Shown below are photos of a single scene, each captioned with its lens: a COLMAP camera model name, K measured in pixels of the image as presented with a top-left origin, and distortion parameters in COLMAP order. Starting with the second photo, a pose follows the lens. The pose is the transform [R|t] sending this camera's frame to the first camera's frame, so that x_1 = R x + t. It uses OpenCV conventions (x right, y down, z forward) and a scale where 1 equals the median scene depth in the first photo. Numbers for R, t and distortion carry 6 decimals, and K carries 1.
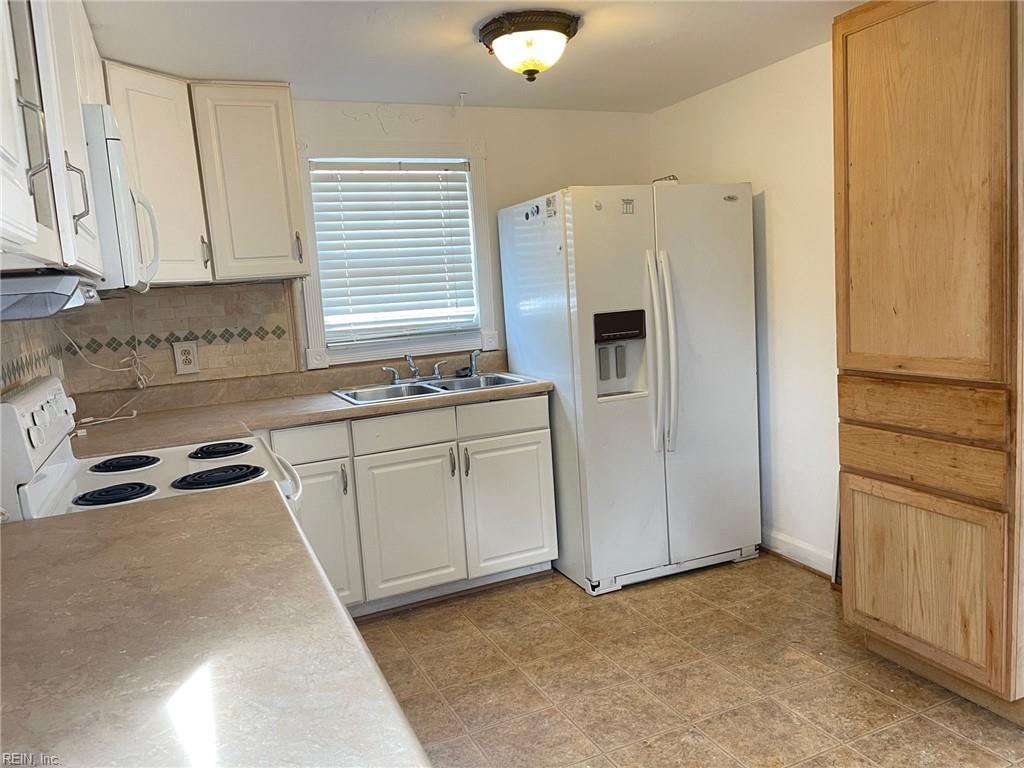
lens RADIAL K [[779.9, 0, 513.2], [0, 779.9, 385.6], [0, 0, 1]] dist [0.039993, -0.037139]
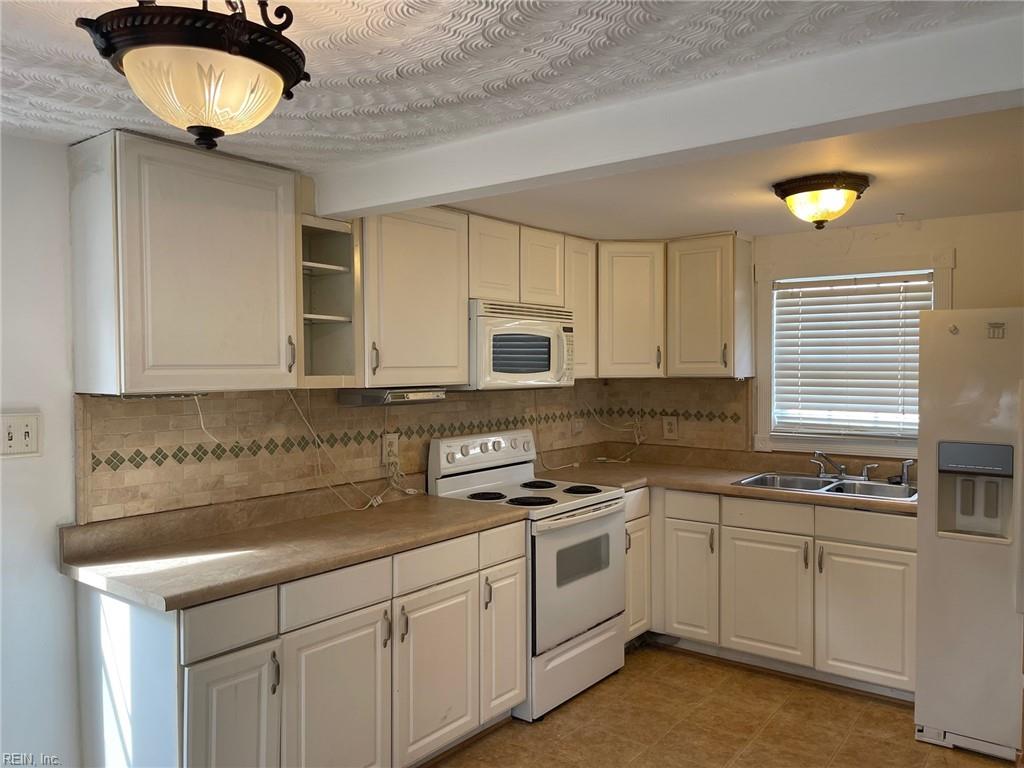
lens RADIAL K [[779.9, 0, 512.3], [0, 779.9, 379.6], [0, 0, 1]] dist [0.039993, -0.037139]
pose [[0.486382, 0.083819, -0.869717, 0.644274], [-0.143358, 0.989554, 0.015196, -0.101282], [0.861906, 0.117290, 0.493317, 0.066939]]
